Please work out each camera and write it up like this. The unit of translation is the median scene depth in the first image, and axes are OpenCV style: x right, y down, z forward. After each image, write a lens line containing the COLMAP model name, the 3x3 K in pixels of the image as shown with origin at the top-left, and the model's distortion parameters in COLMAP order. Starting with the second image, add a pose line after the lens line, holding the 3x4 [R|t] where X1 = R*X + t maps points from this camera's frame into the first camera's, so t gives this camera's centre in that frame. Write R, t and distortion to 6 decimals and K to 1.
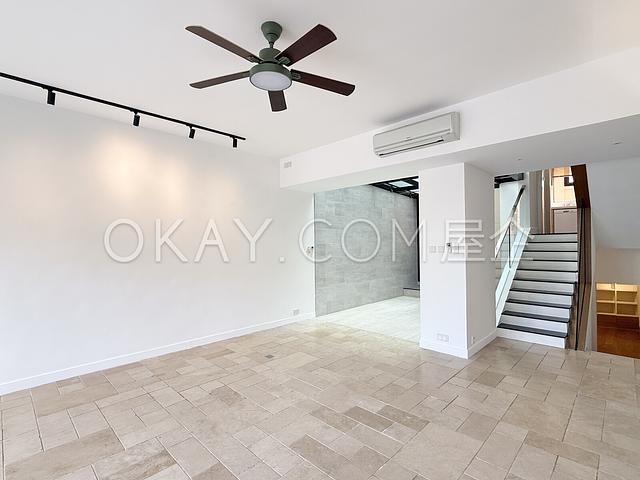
lens RADIAL K [[298.7, 0, 323.1], [0, 298.7, 243.9], [0, 0, 1]] dist [-0.001347, -0.000024]
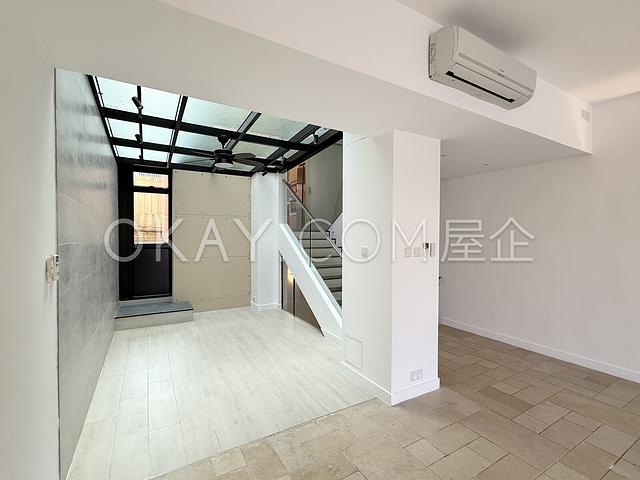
lens RADIAL K [[298.7, 0, 320.8], [0, 298.7, 239.1], [0, 0, 1]] dist [-0.001347, -0.000024]
pose [[0.289044, -0.004748, 0.957304, -0.439088], [-0.009041, 0.999930, 0.007689, -0.018858], [-0.957273, -0.010878, 0.288980, 1.286459]]
